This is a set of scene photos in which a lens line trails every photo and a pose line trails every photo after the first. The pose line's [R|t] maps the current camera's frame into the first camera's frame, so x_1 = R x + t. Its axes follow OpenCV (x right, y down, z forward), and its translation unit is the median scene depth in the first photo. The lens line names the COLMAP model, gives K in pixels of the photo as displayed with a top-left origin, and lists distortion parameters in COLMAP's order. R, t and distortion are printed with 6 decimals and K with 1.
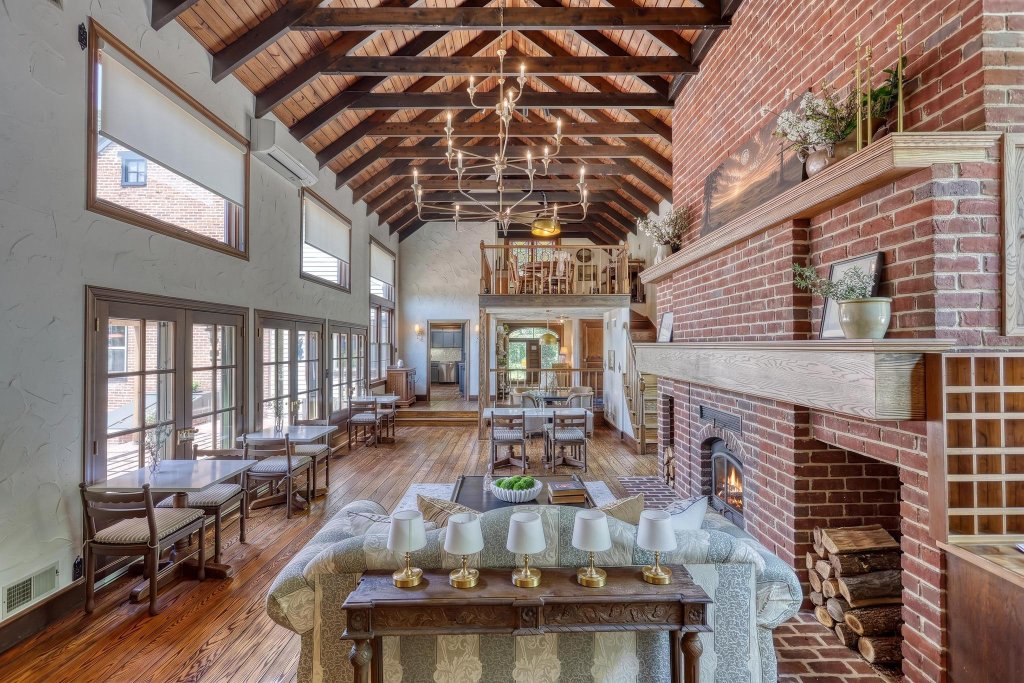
lens RADIAL K [[476.6, 0, 513.2], [0, 476.6, 342.2], [0, 0, 1]] dist [0.001992, 0.000247]
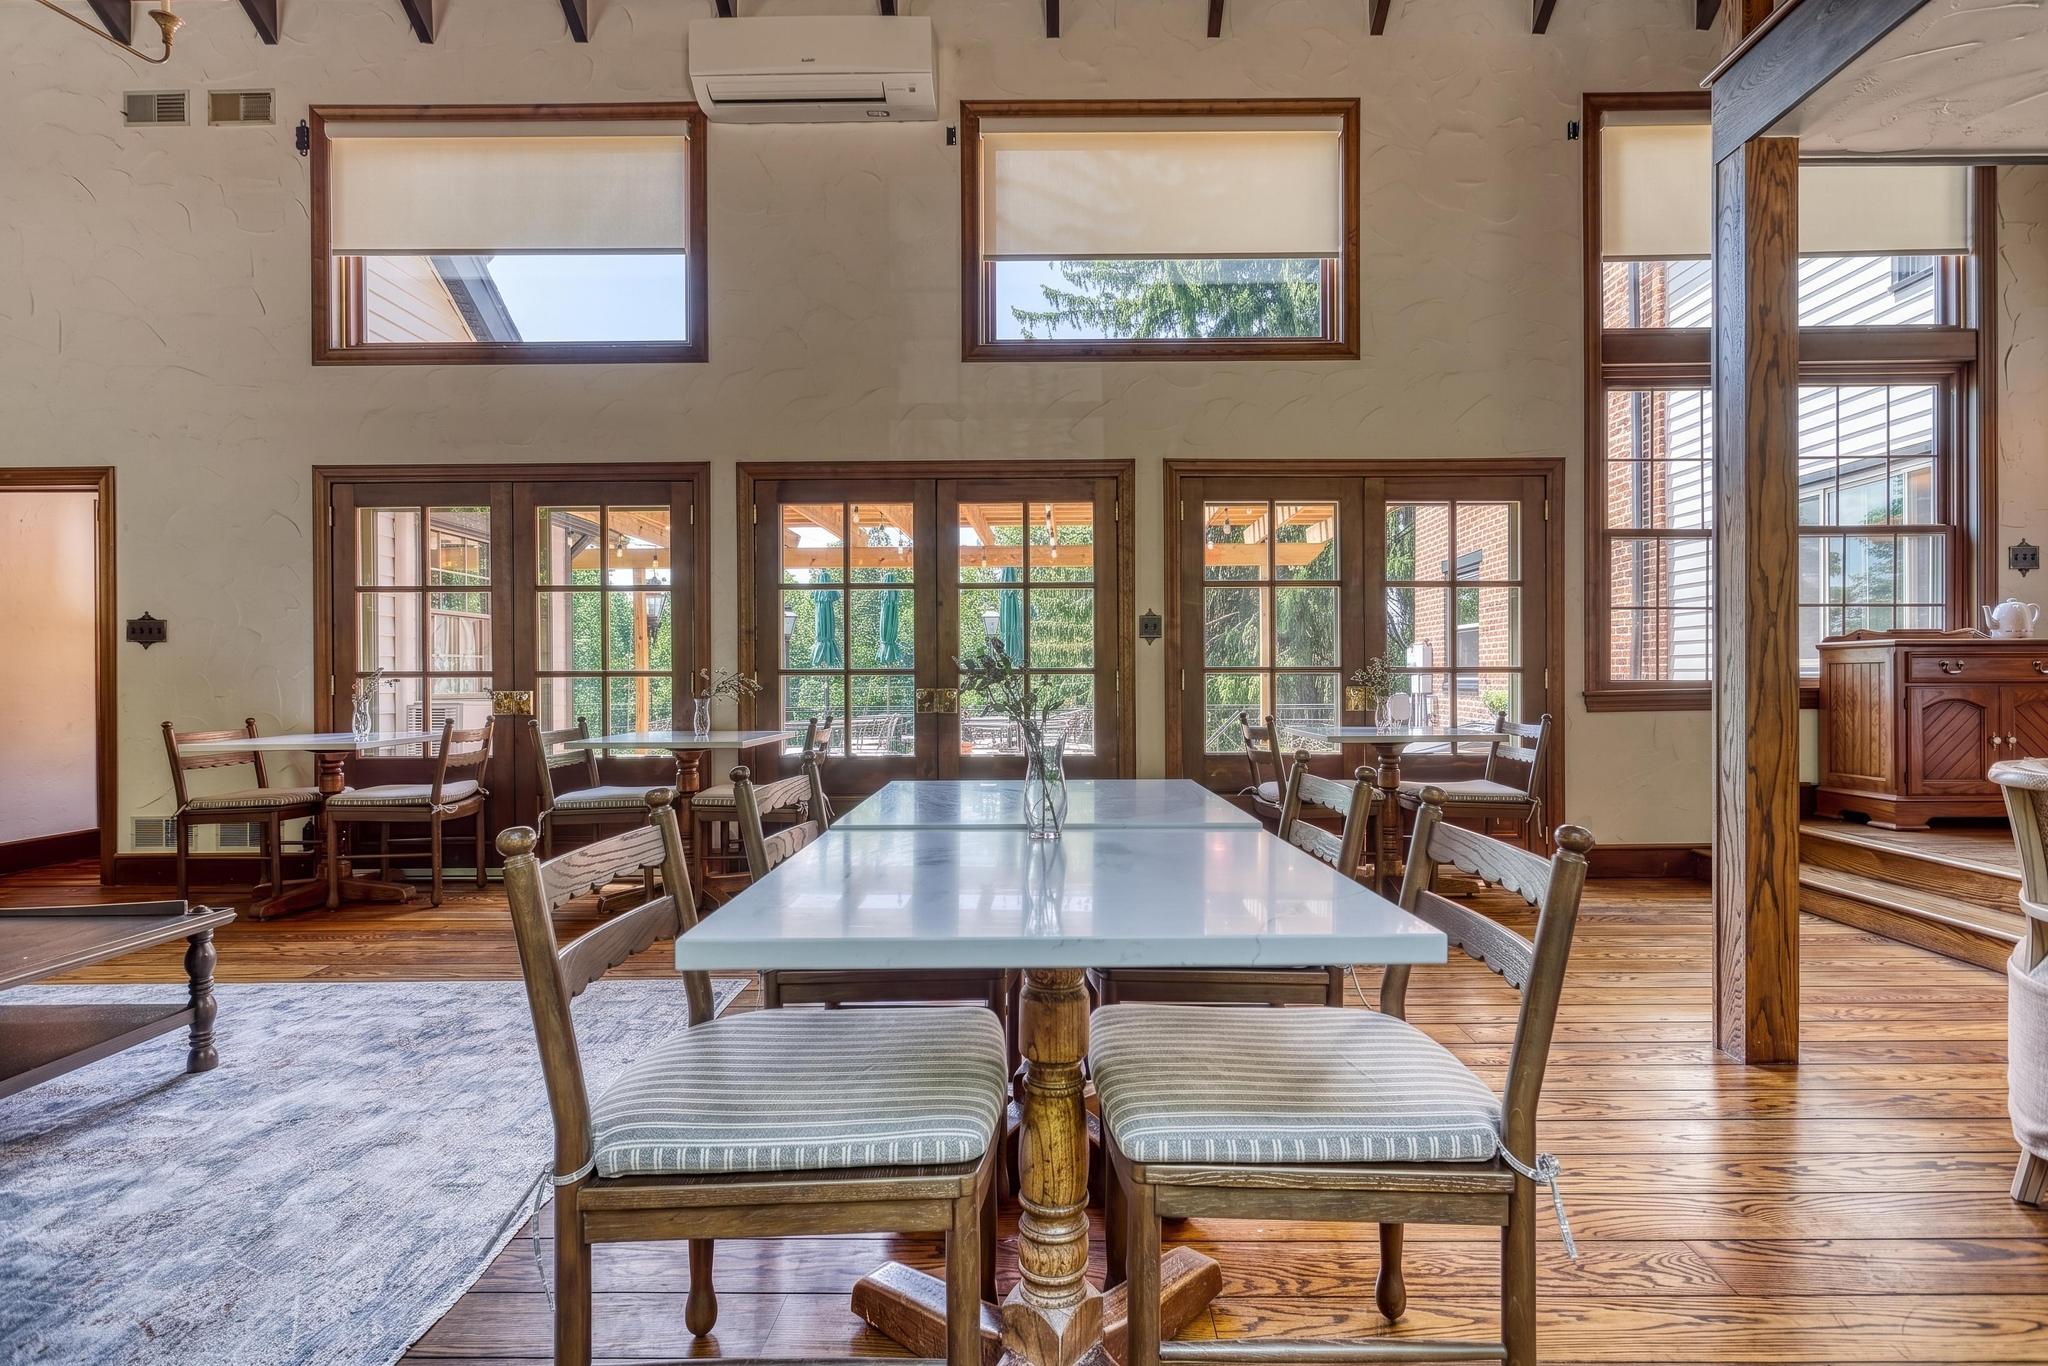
lens RADIAL K [[953.1, 0, 1027.7], [0, 953.1, 679.2], [0, 0, 1]] dist [0.001992, 0.000247]
pose [[-0.017083, 0.006075, -0.999836, 0.381713], [0.009647, 0.999936, 0.005910, 0.140382], [0.999808, -0.009544, -0.017141, 1.377547]]
